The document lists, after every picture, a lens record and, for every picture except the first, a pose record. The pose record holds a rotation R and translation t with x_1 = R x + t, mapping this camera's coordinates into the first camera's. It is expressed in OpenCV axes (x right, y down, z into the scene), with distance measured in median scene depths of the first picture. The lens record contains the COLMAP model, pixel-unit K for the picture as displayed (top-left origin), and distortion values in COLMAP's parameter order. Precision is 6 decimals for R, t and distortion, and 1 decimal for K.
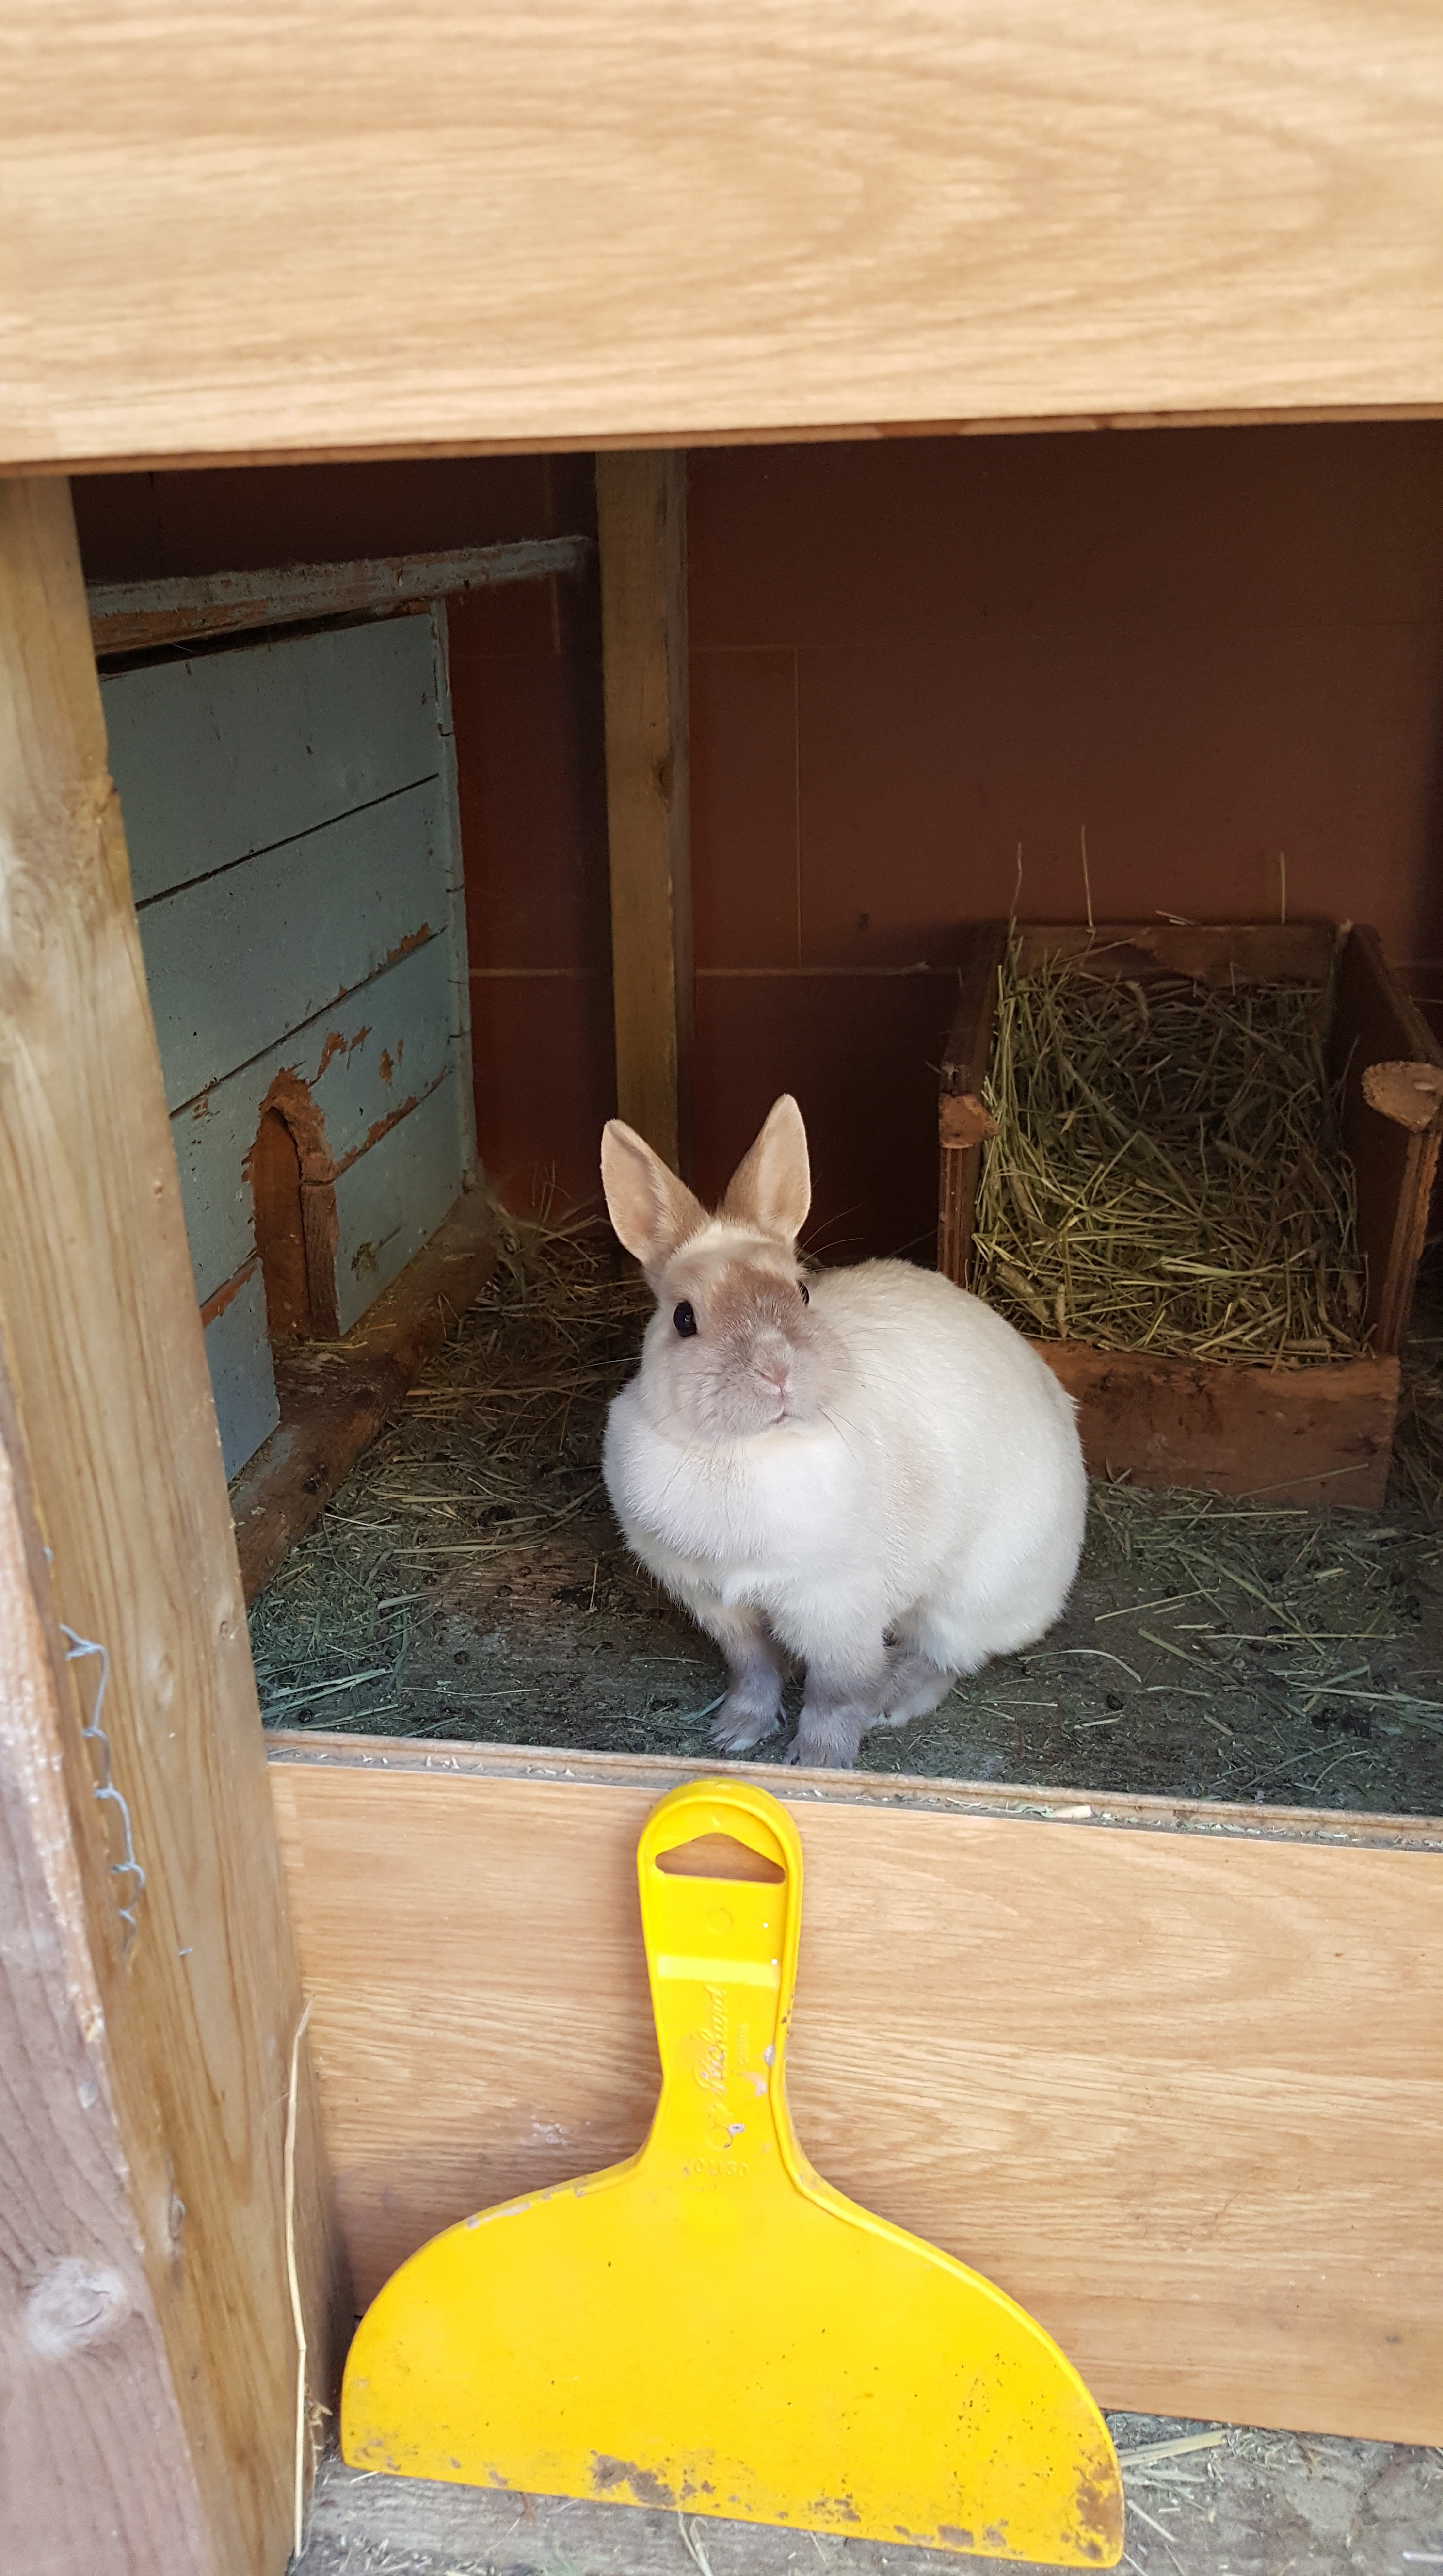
lens RADIAL K [[2032.1, 0, 721.5], [0, 2032.1, 1288.0], [0, 0, 1]] dist [0.276249, 0.000789]
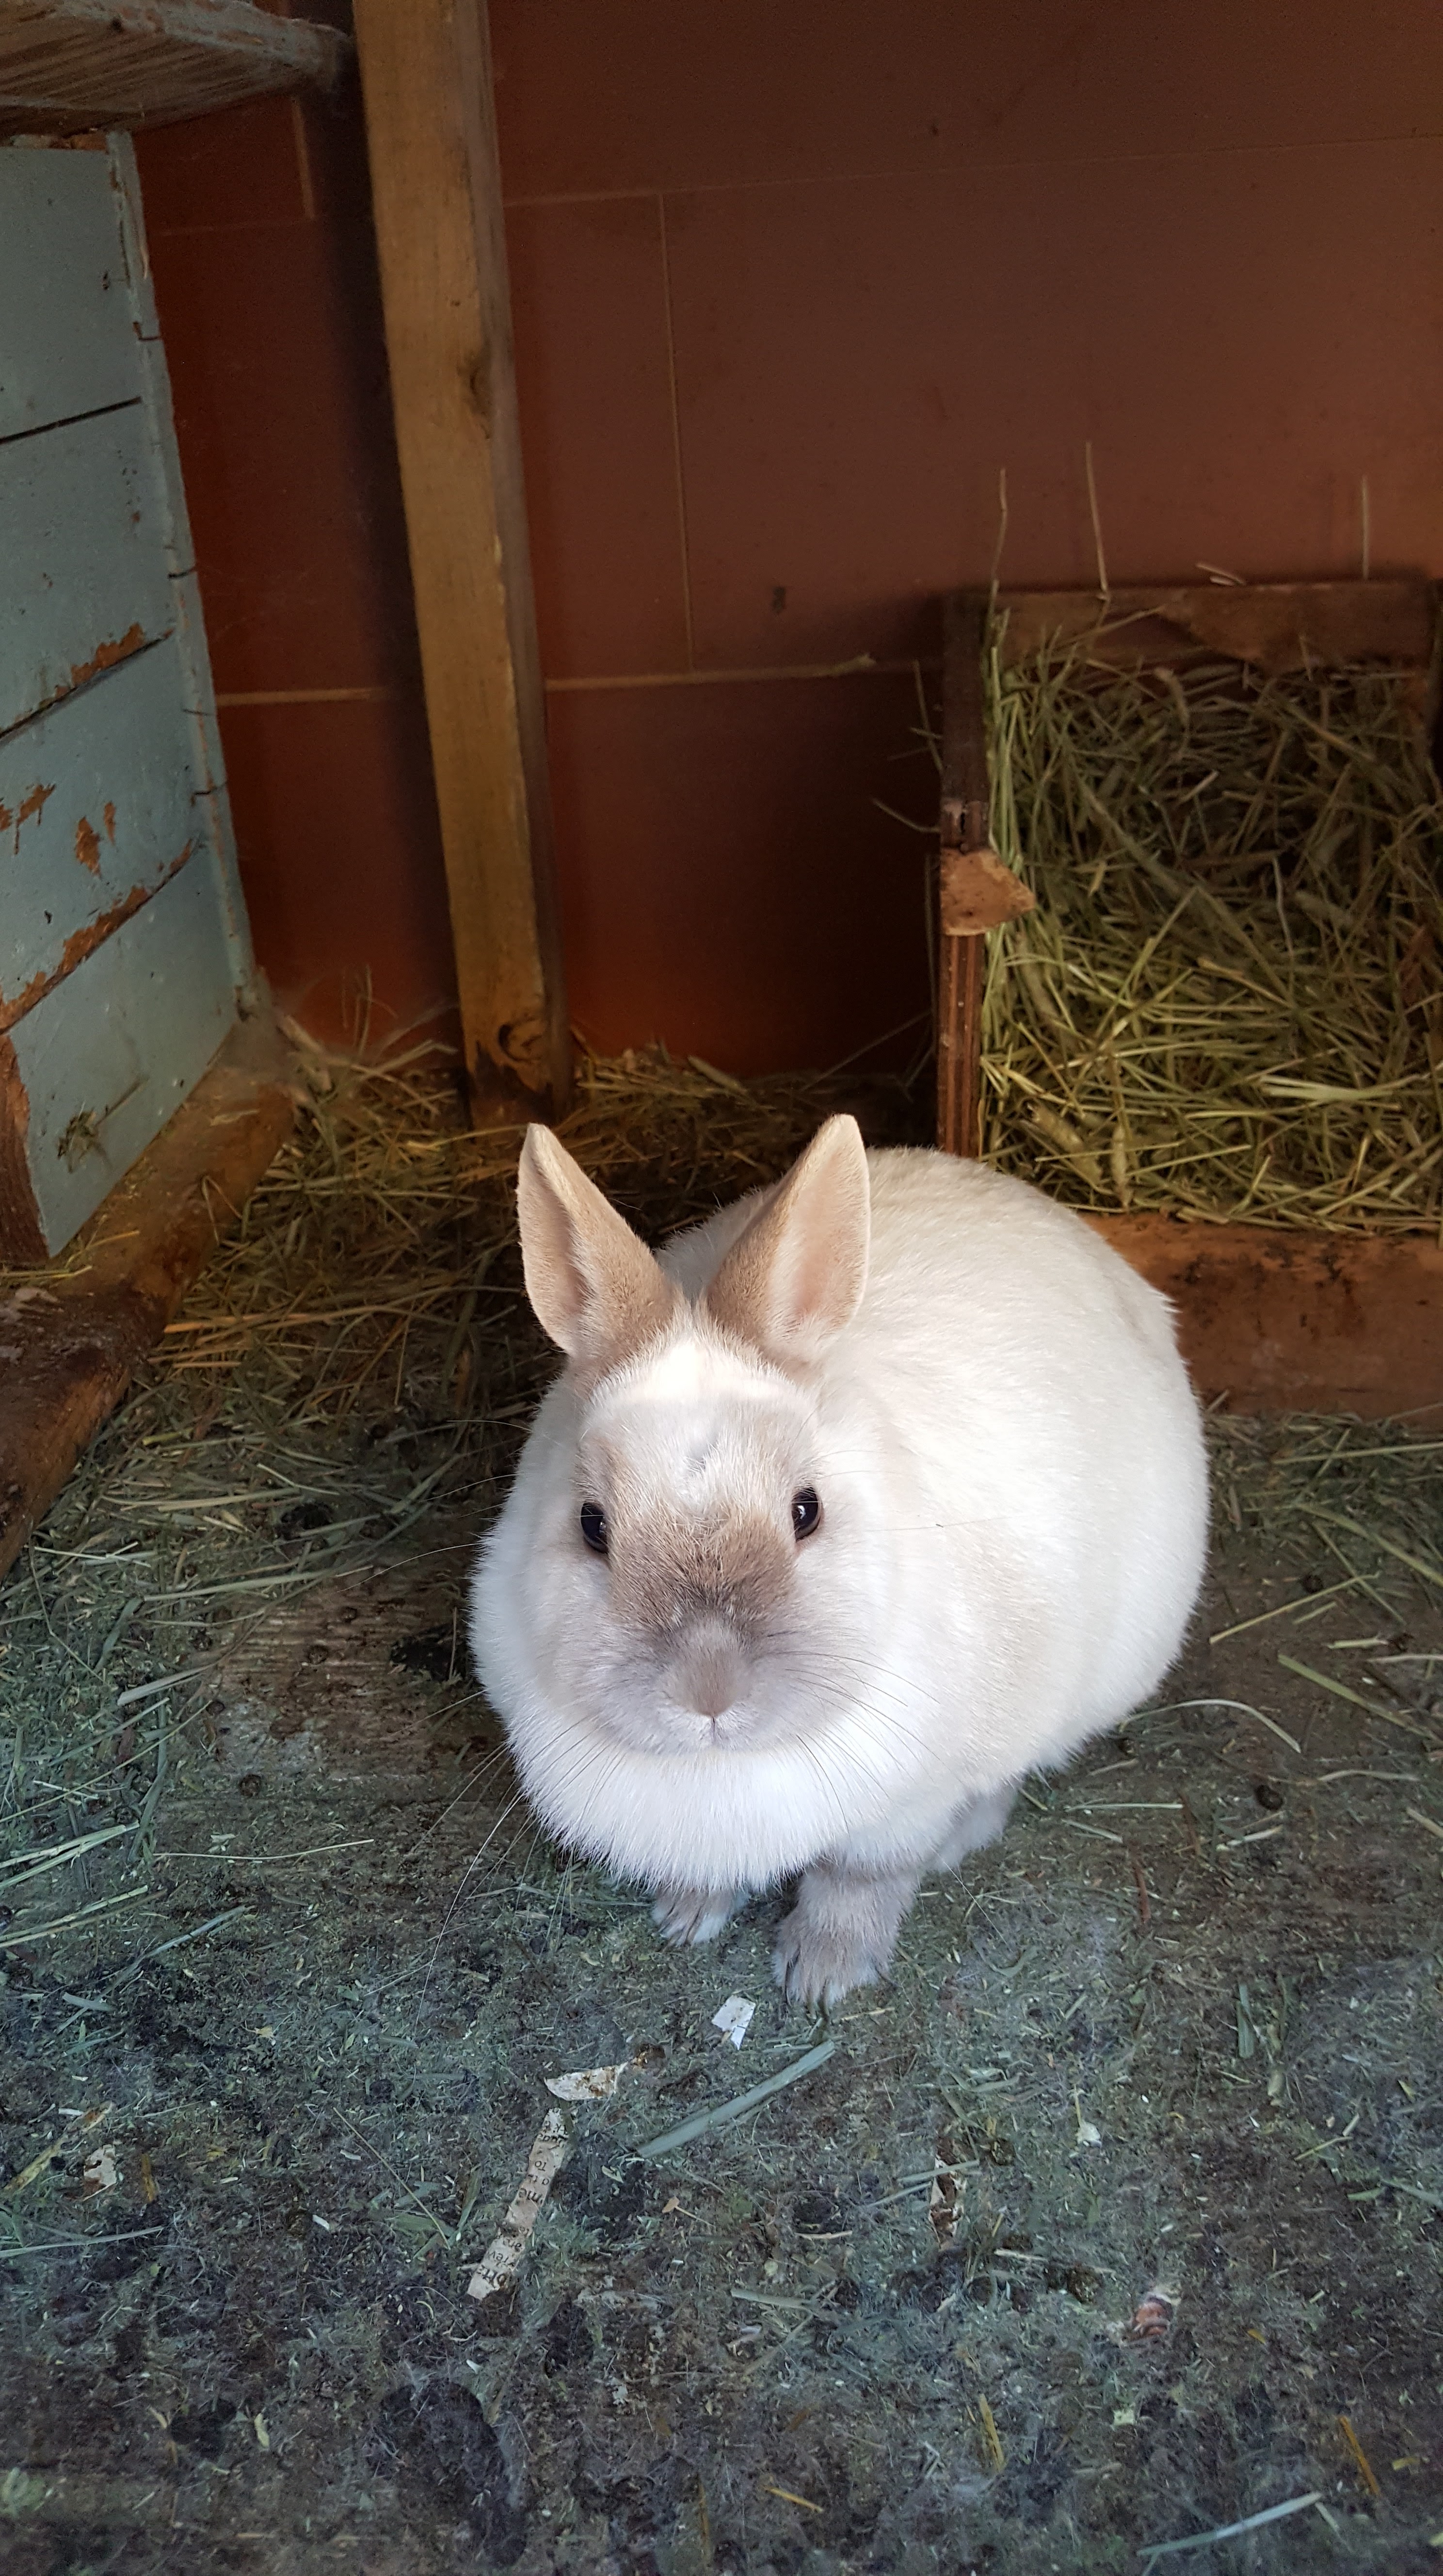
lens RADIAL K [[2013.8, 0, 721.5], [0, 2013.8, 1288.0], [0, 0, 1]] dist [0.265097, -0.689252]
pose [[0.996445, -0.063636, 0.055202, -0.004920], [0.056499, 0.990871, 0.122407, -0.036571], [-0.062487, -0.118853, 0.990944, 0.315530]]
